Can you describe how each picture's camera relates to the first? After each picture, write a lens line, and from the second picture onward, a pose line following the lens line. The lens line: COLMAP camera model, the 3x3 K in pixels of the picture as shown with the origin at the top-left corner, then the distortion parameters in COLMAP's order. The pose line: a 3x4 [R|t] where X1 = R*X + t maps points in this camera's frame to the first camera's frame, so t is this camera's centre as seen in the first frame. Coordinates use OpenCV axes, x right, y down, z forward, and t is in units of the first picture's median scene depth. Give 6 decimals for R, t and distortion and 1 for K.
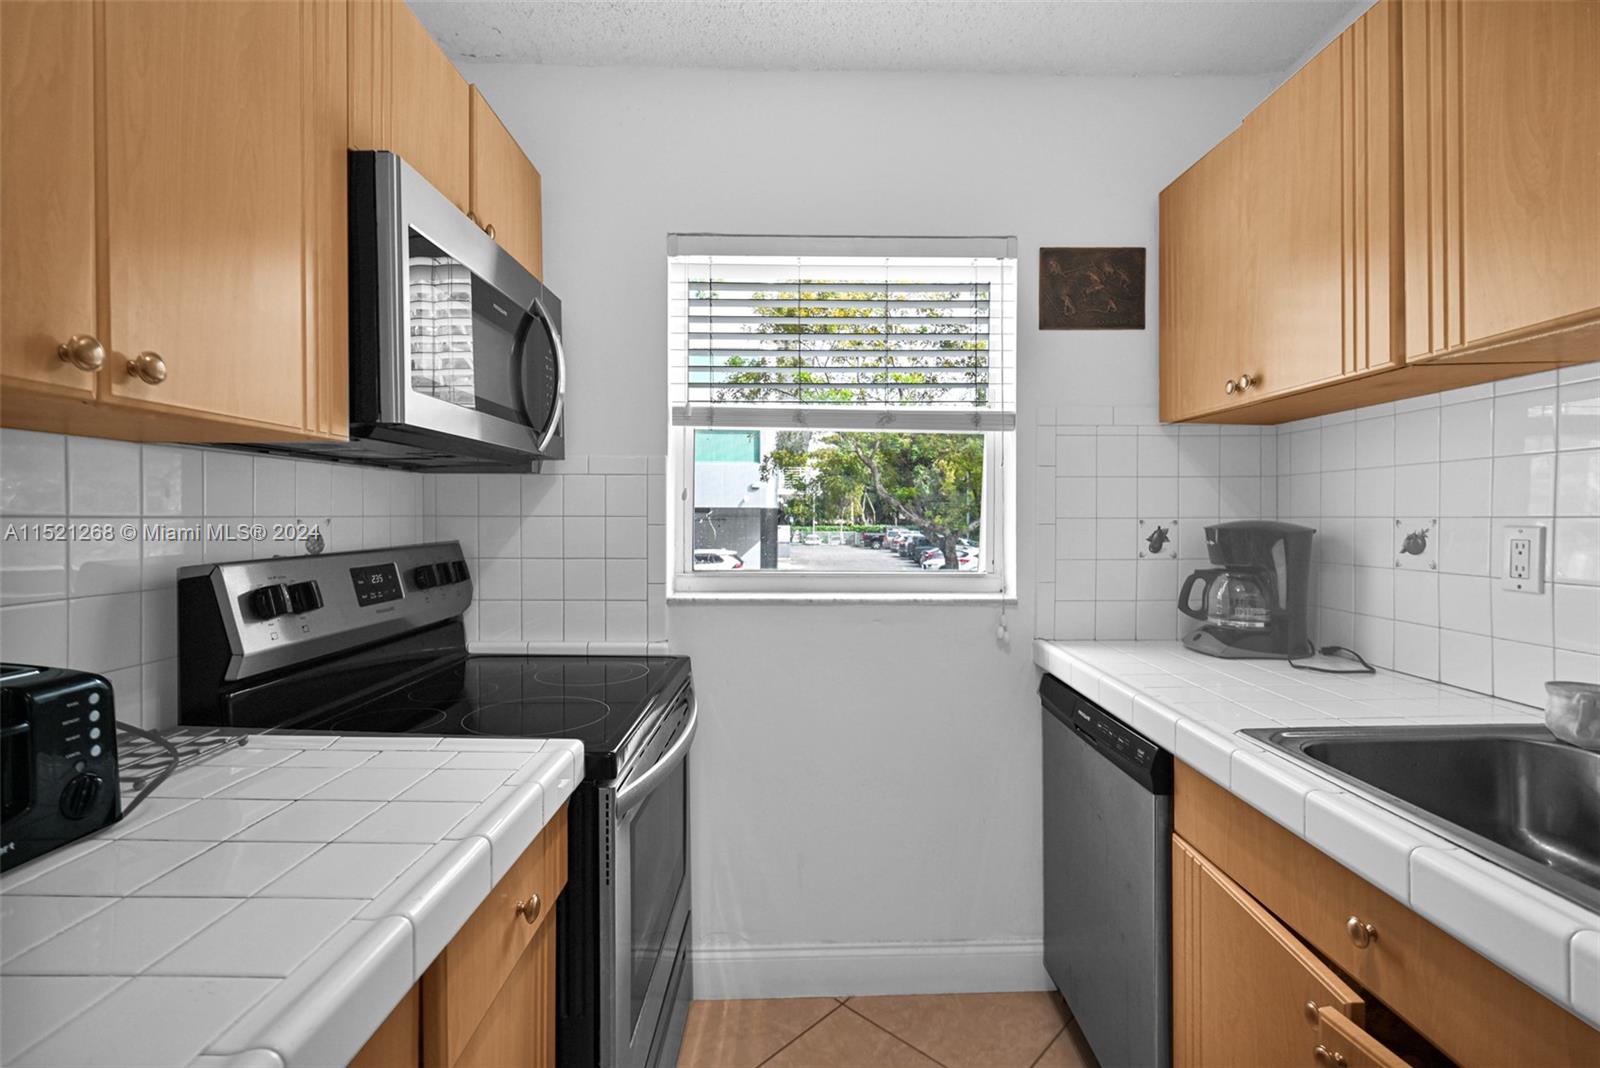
lens RADIAL K [[723.3, 0, 808.3], [0, 723.3, 527.7], [0, 0, 1]] dist [0.005236, 0.000373]
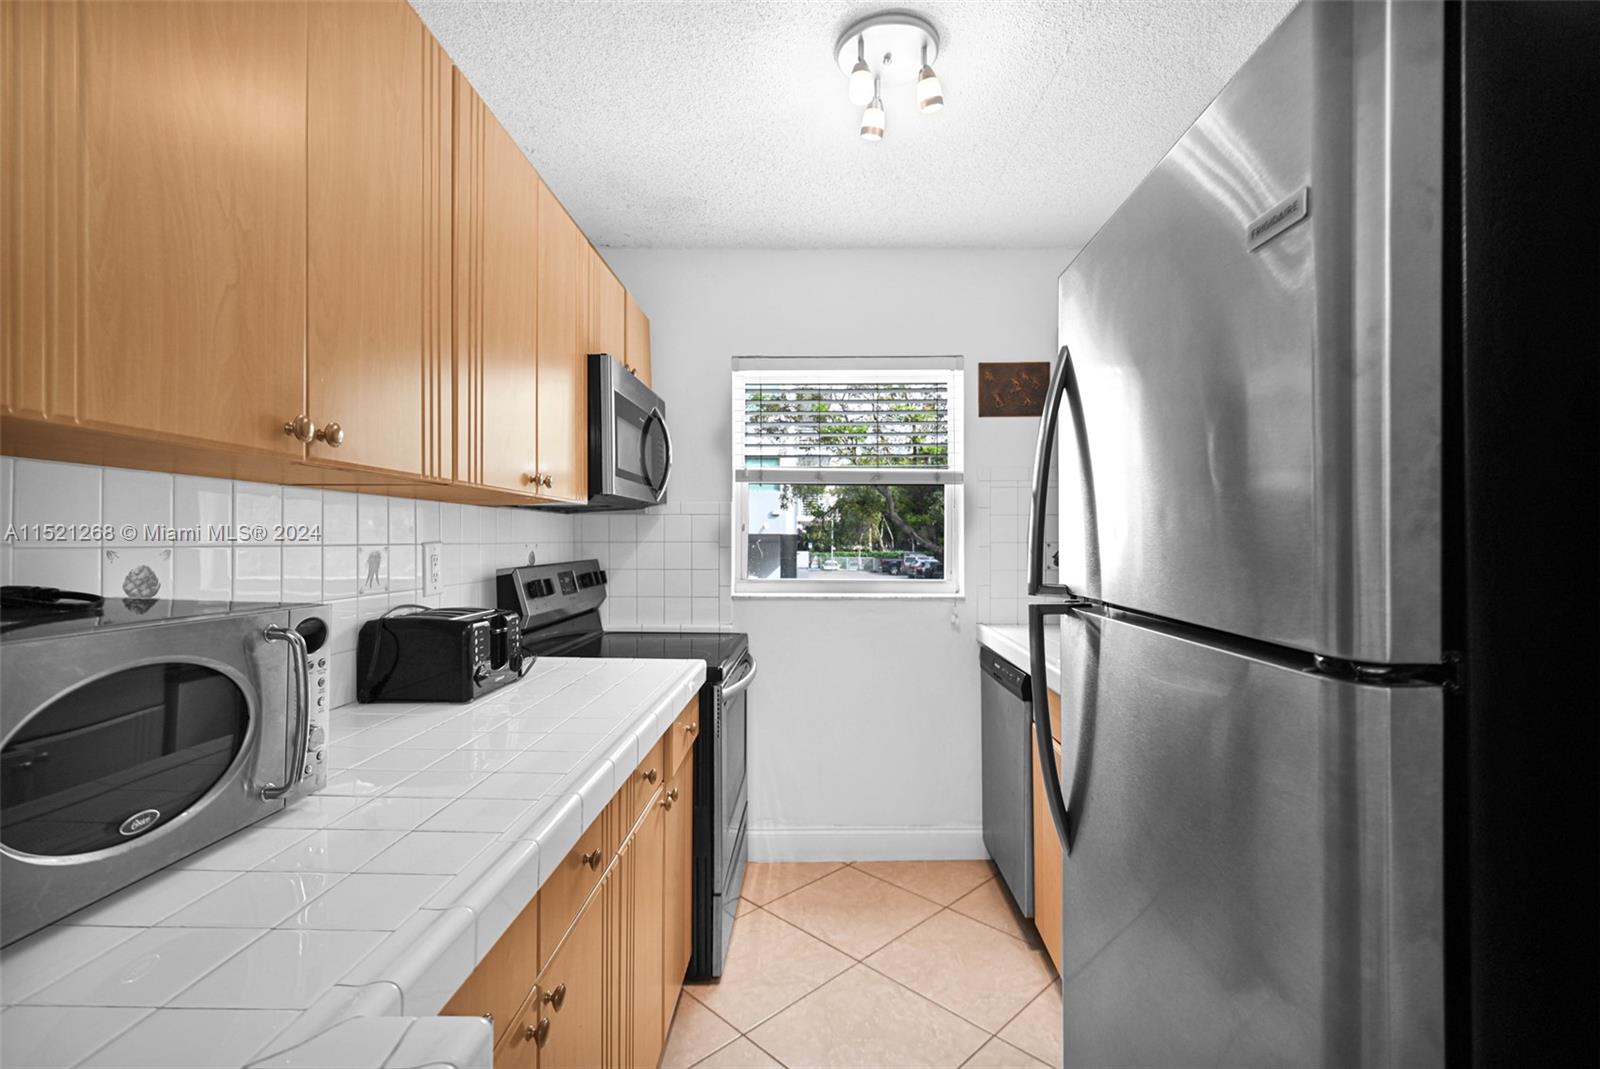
lens RADIAL K [[724.9, 0, 796.3], [0, 724.9, 544.9], [0, 0, 1]] dist [-0.005324, -0.000358]
pose [[0.999111, -0.001874, -0.042126, 0.004230], [0.001364, 0.999925, -0.012133, 0.008159], [0.042146, 0.012065, 0.999039, -0.521300]]
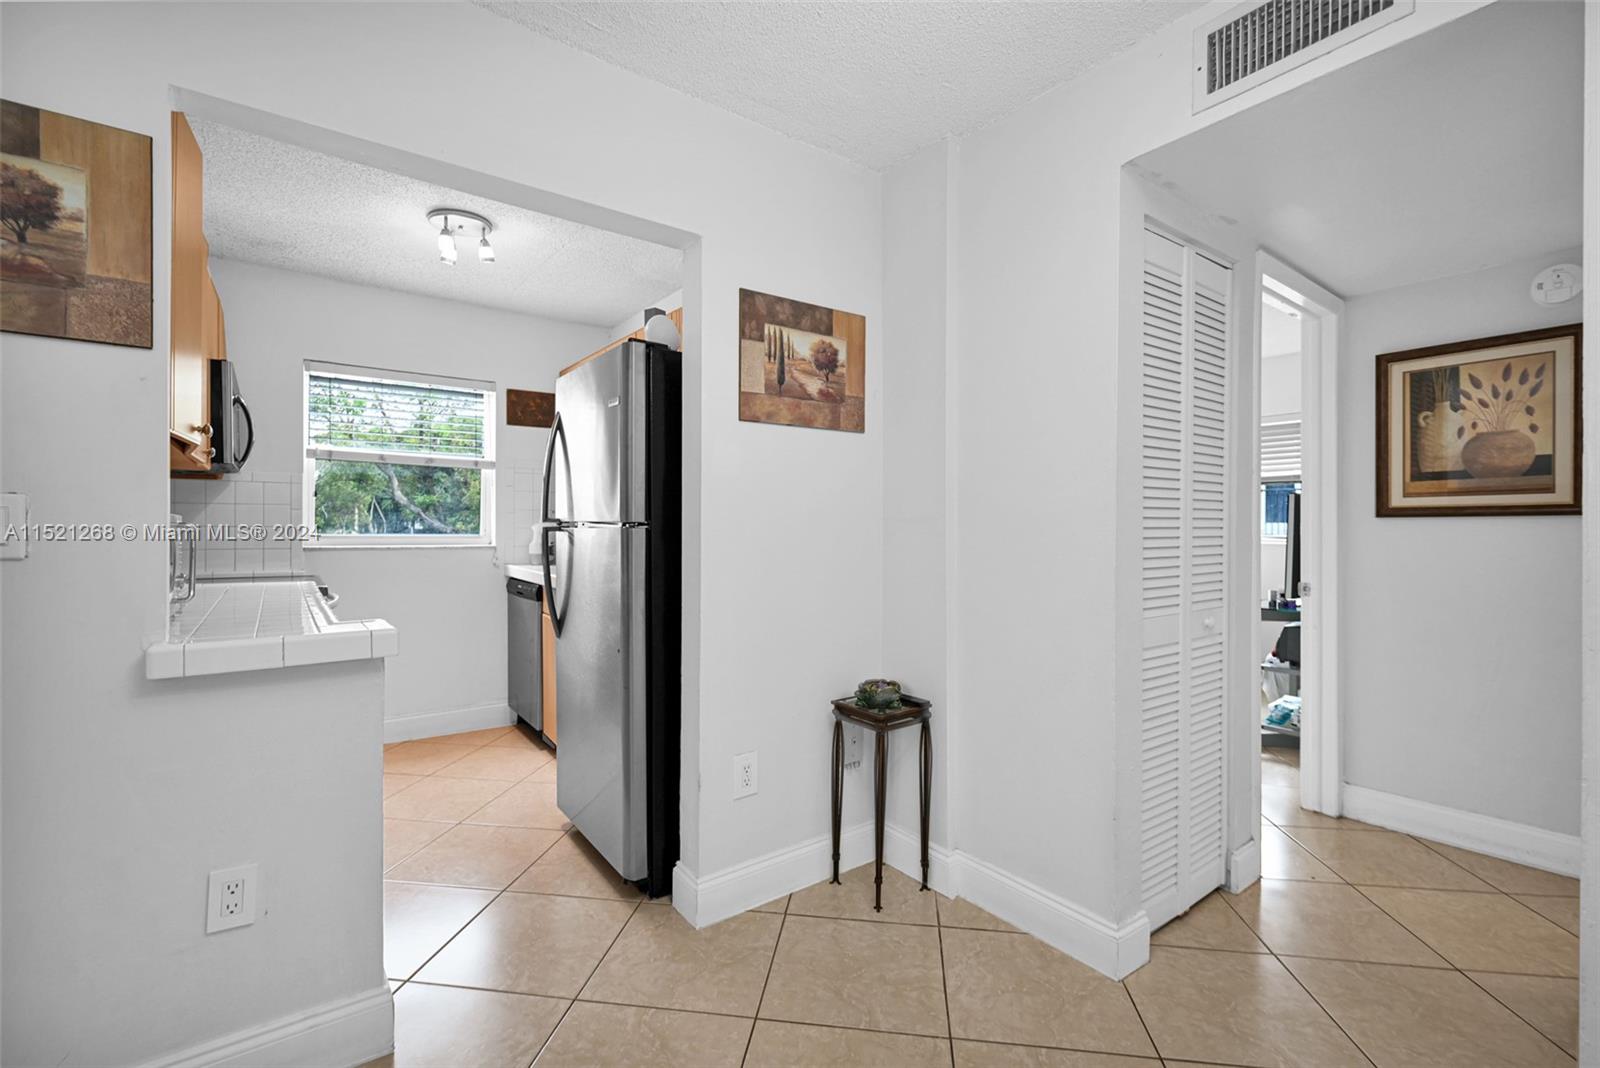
lens RADIAL K [[698.5, 0, 803.7], [0, 698.5, 531.4], [0, 0, 1]] dist [0.000686, 0.000351]
pose [[0.806543, -0.000558, 0.591175, -0.220010], [0.006485, 0.999948, -0.007904, 0.078321], [-0.591139, 0.010208, 0.806505, -1.305311]]
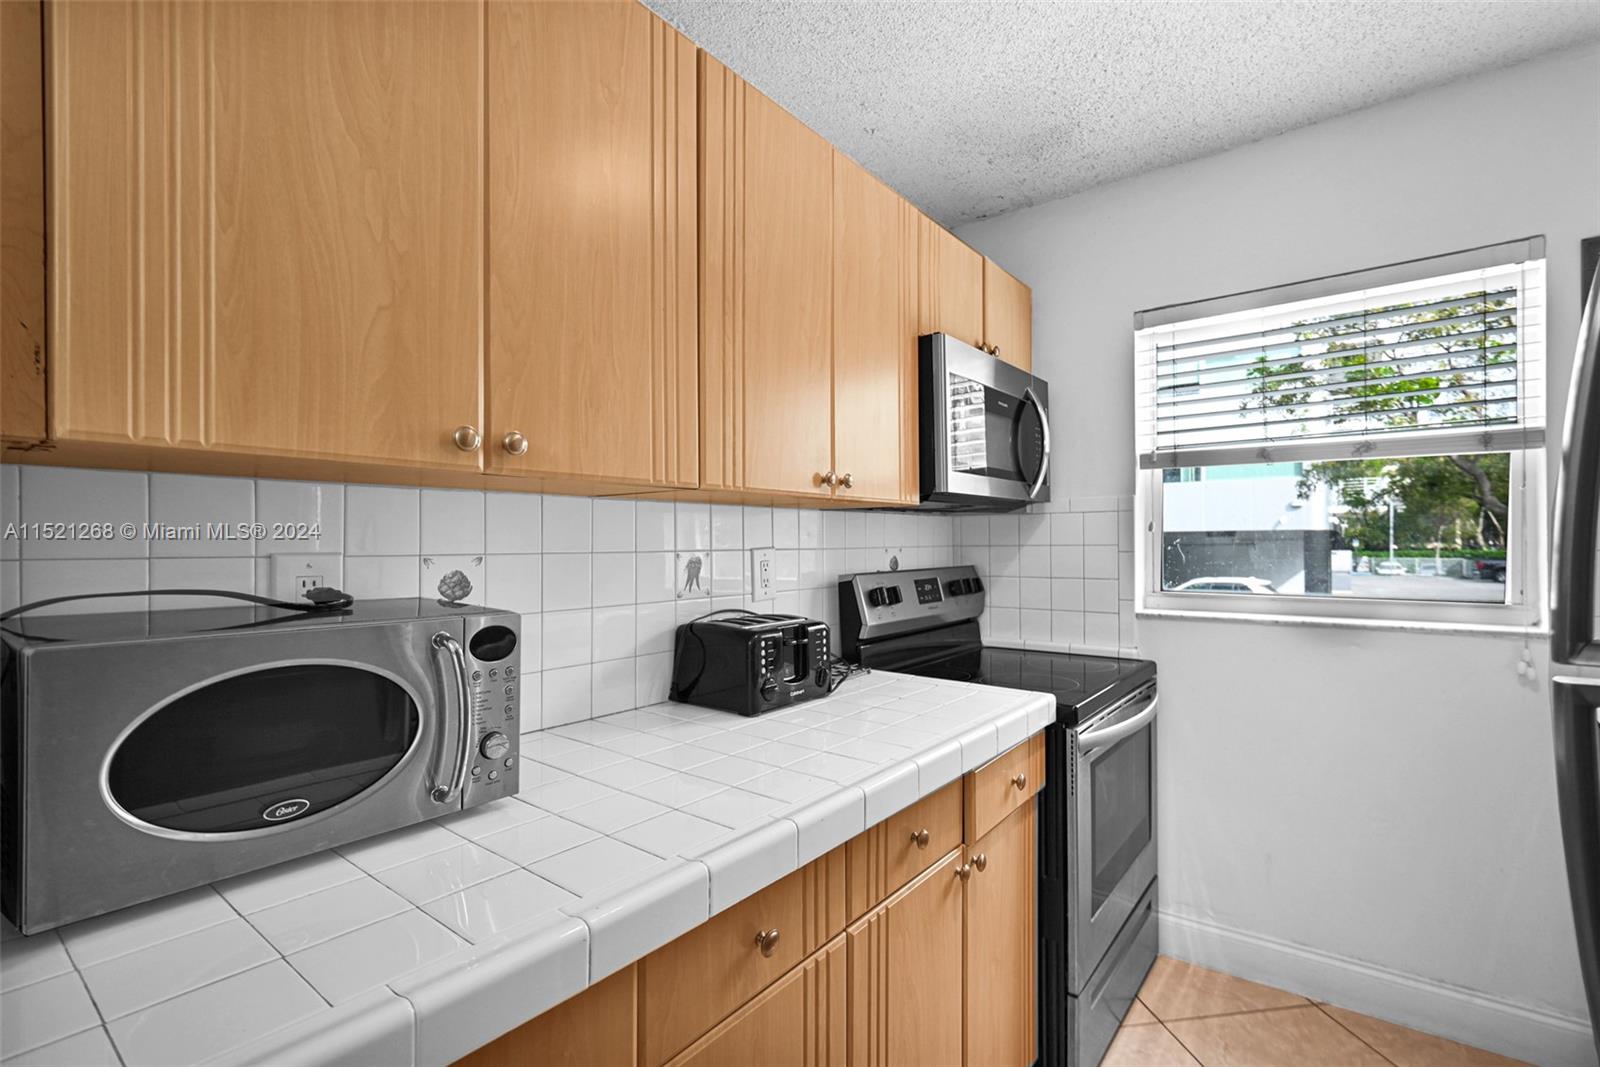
lens RADIAL K [[724.9, 0, 796.3], [0, 724.9, 543.9], [0, 0, 1]] dist [-0.005324, -0.000358]
pose [[0.773649, -0.008116, -0.633563, 0.134385], [-0.000165, 0.999915, -0.013010, -0.001424], [0.633615, 0.010170, 0.773582, -0.300229]]
